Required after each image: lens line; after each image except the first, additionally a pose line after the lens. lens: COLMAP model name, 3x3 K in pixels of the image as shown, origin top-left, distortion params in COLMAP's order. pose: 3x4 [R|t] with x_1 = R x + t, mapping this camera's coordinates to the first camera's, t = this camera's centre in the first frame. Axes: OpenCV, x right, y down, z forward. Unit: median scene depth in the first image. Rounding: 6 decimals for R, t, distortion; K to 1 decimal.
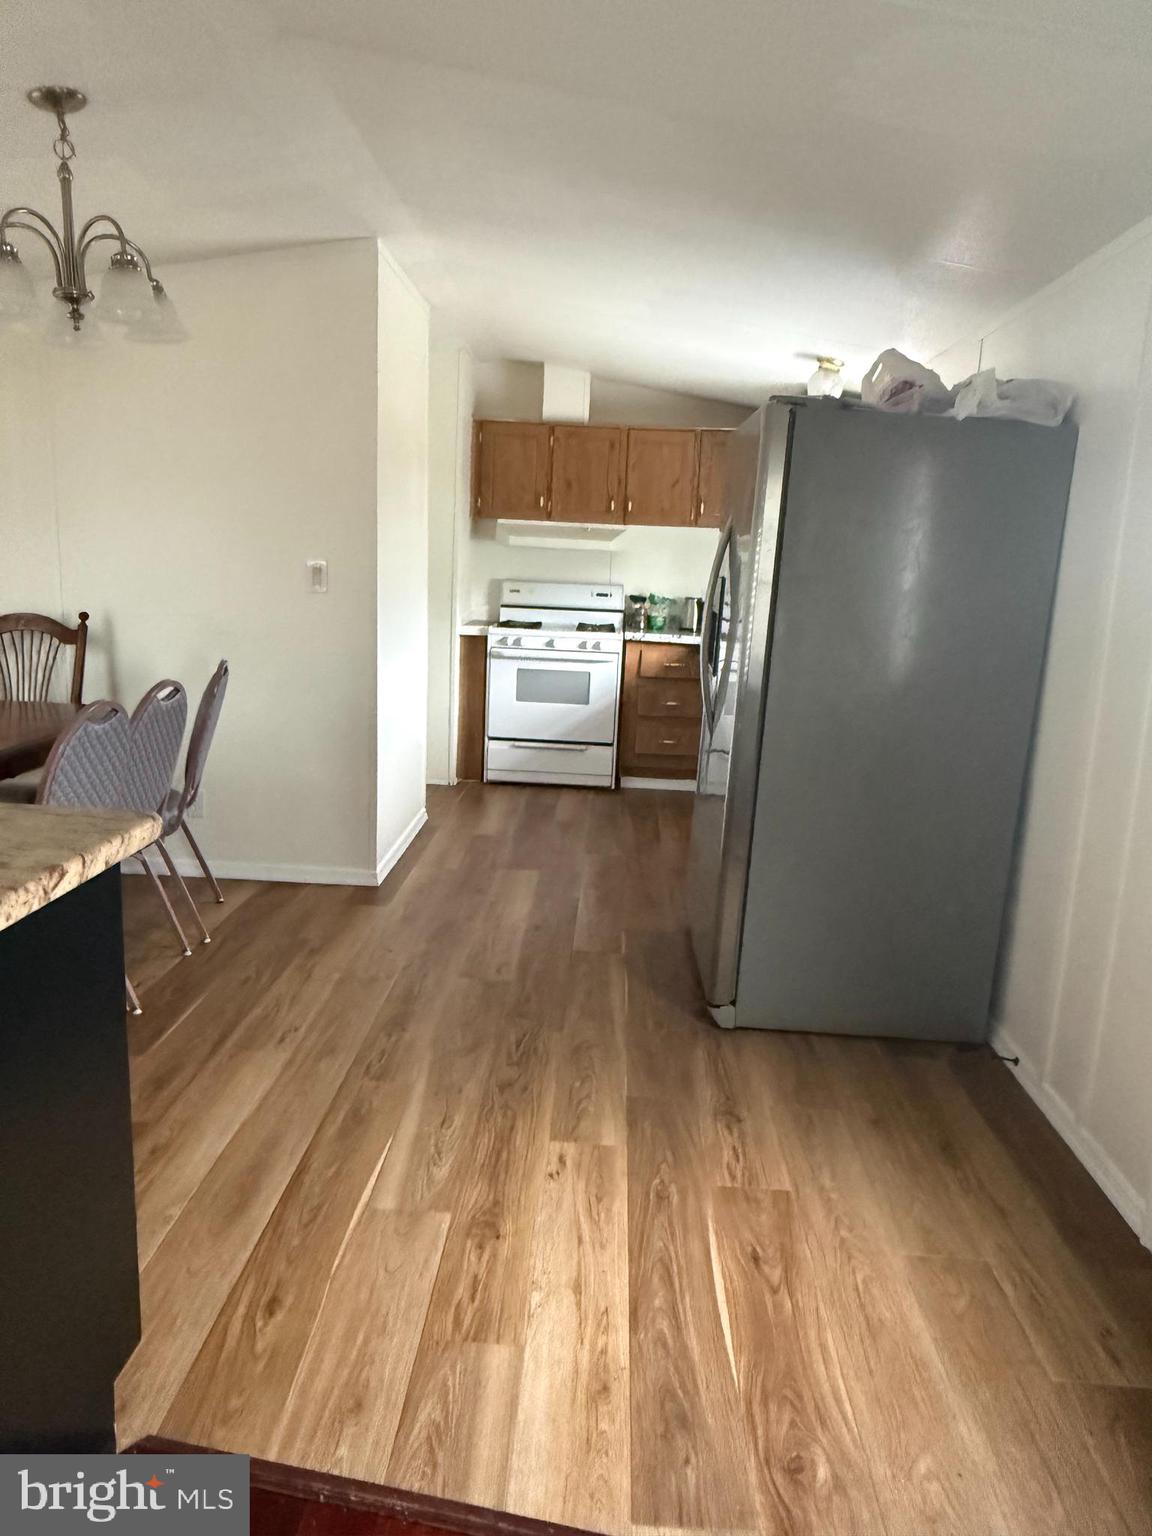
lens RADIAL K [[1058.4, 0, 578.7], [0, 1058.4, 771.0], [0, 0, 1]] dist [0.003353, -0.002193]
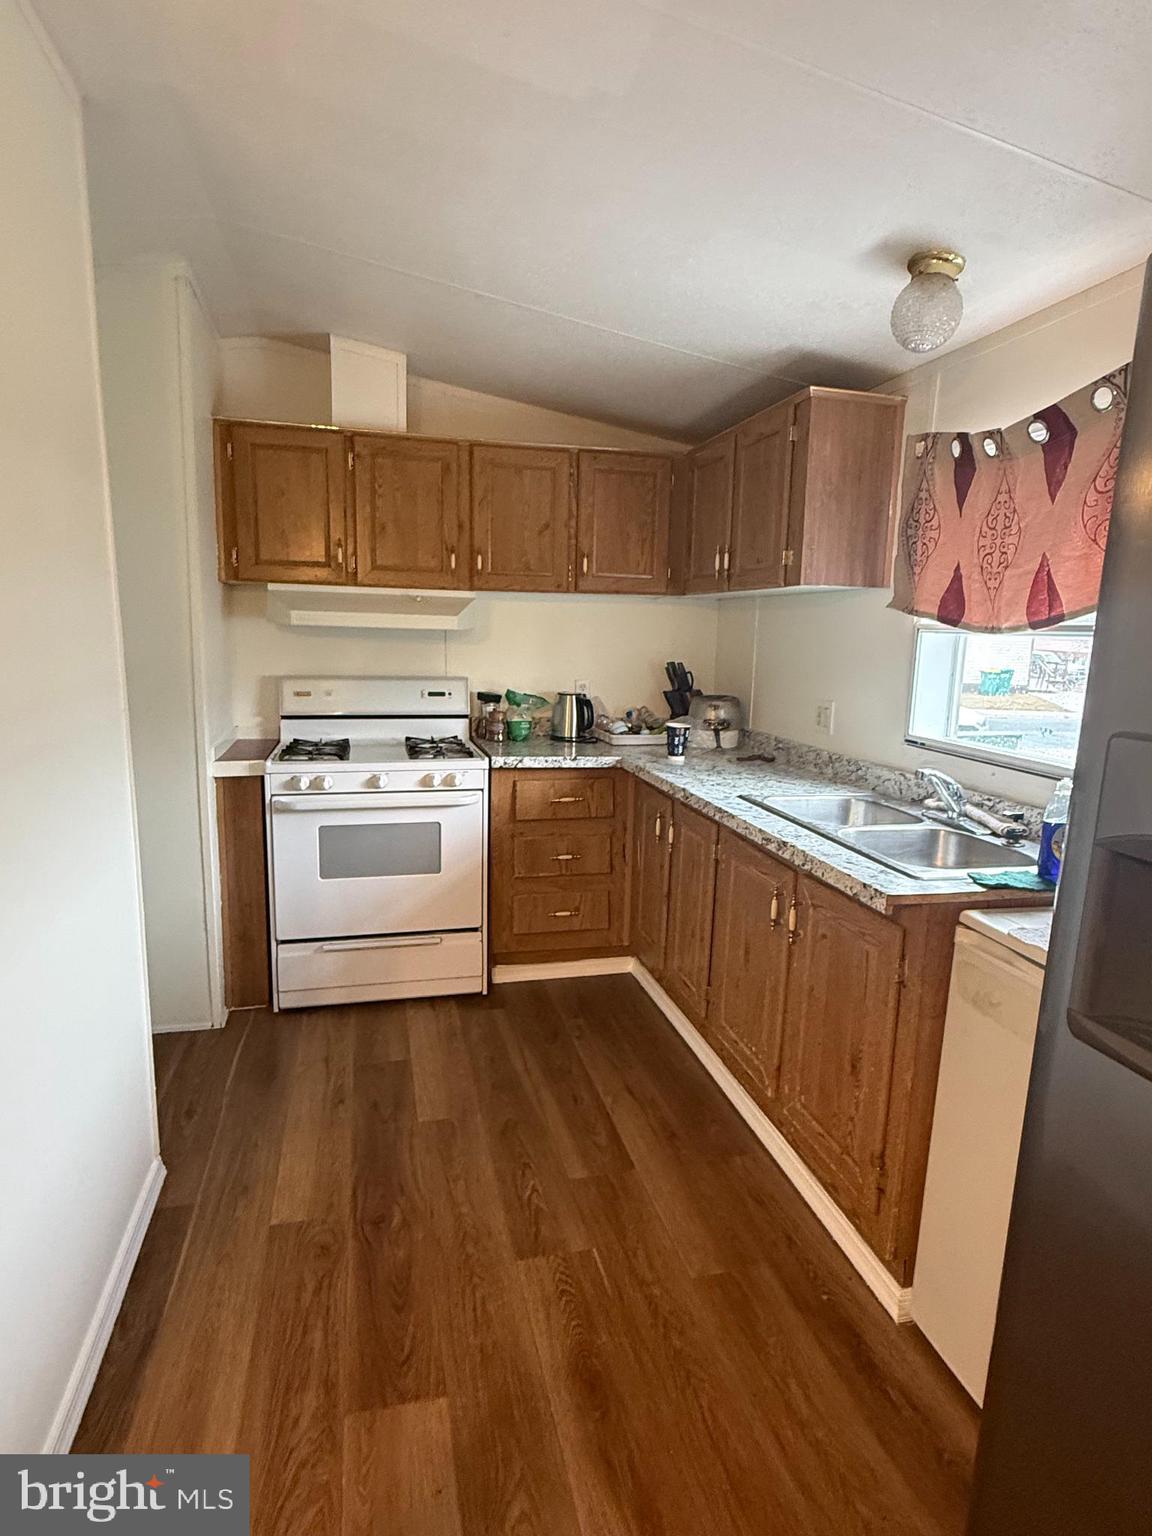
lens RADIAL K [[827.5, 0, 576.0], [0, 827.5, 768.0], [0, 0, 1]] dist [0.000909, -0.000511]
pose [[0.958813, -0.070042, 0.275267, -0.045264], [0.077740, 0.996826, -0.017140, -0.111041], [-0.273193, 0.037833, 0.961215, 0.501532]]
